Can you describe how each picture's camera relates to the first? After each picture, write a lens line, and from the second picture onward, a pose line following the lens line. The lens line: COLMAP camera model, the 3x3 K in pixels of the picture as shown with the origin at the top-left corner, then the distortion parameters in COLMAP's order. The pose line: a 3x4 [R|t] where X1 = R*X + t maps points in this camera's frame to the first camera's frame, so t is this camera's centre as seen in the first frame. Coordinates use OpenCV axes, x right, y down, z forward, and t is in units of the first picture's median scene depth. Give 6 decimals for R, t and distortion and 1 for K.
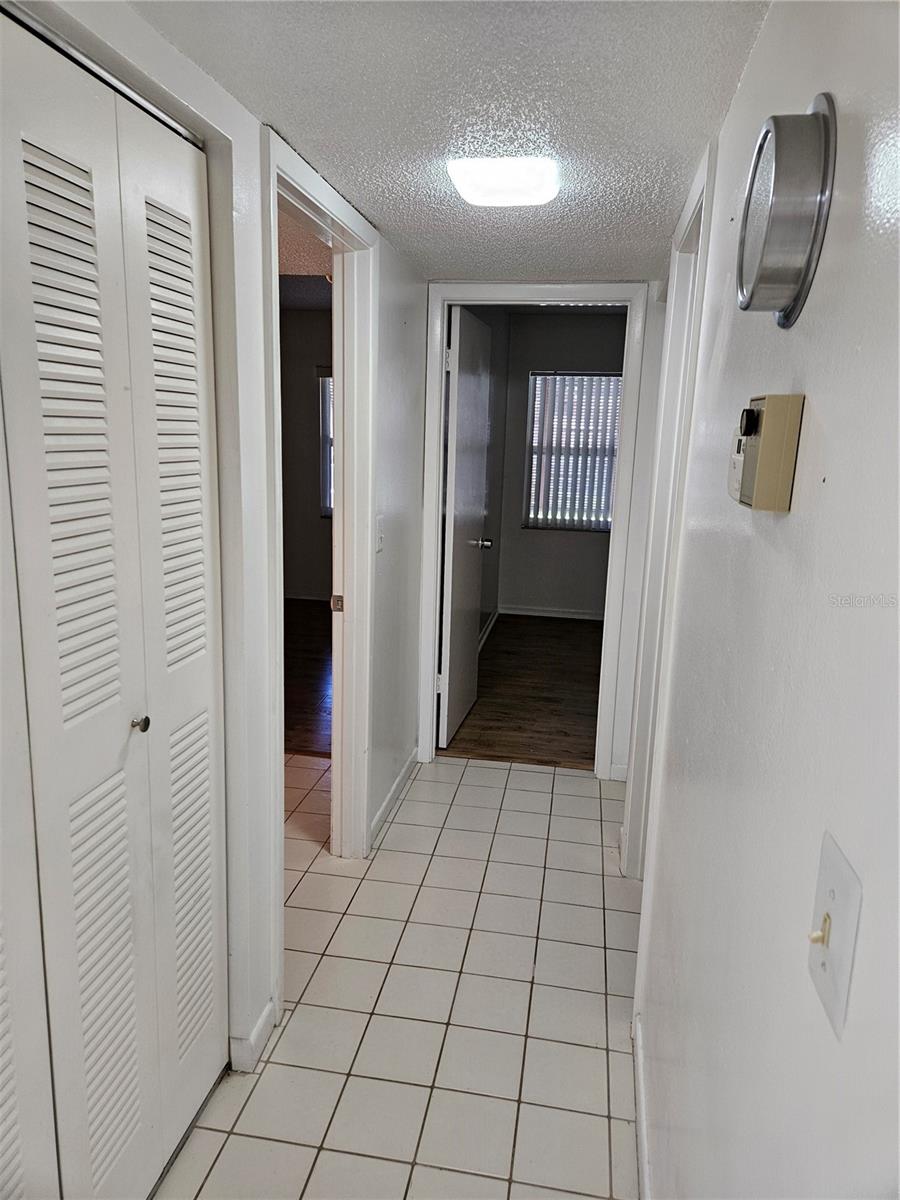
lens RADIAL K [[806.3, 0, 450.0], [0, 806.3, 600.0], [0, 0, 1]] dist [0.087889, -0.077502]
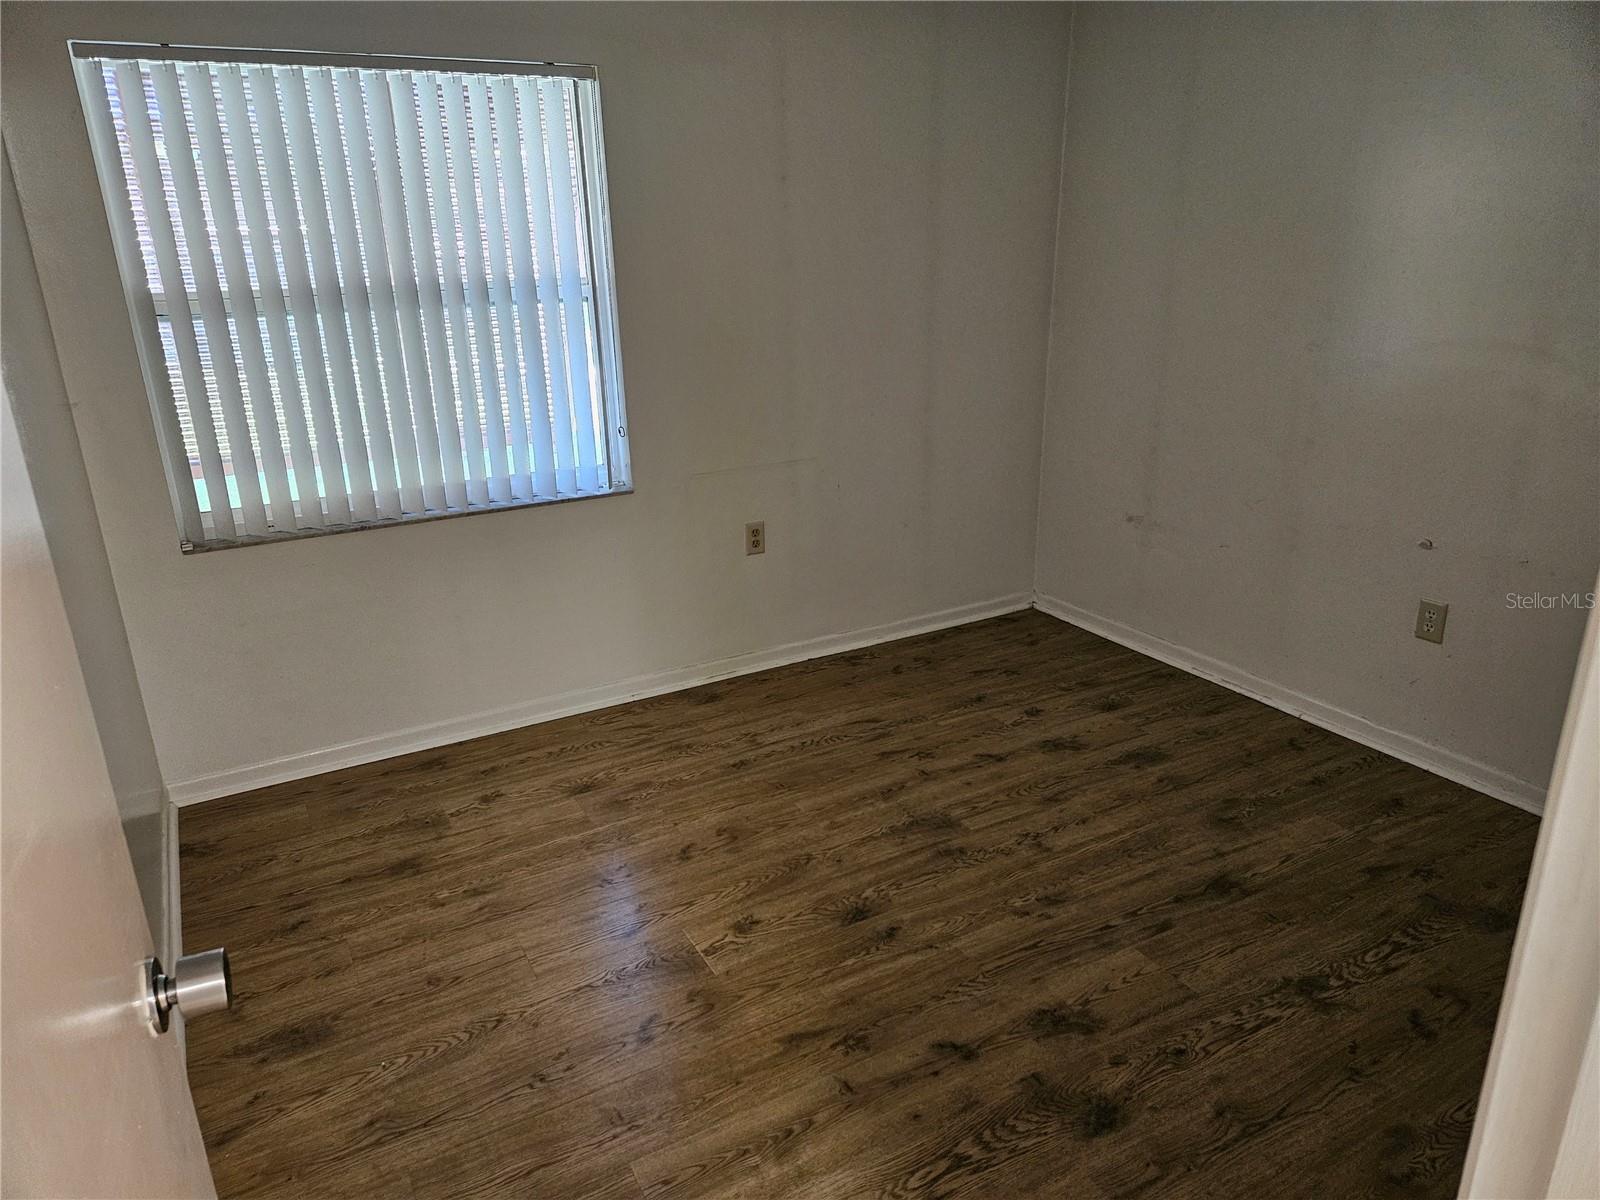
lens RADIAL K [[1075.1, 0, 797.2], [0, 1075.1, 605.3], [0, 0, 1]] dist [0.087889, -0.077502]
pose [[0.778054, -0.254482, 0.574343, 0.023034], [0.184754, 0.966536, 0.177972, -0.111393], [-0.600414, -0.032360, 0.799034, 0.541538]]
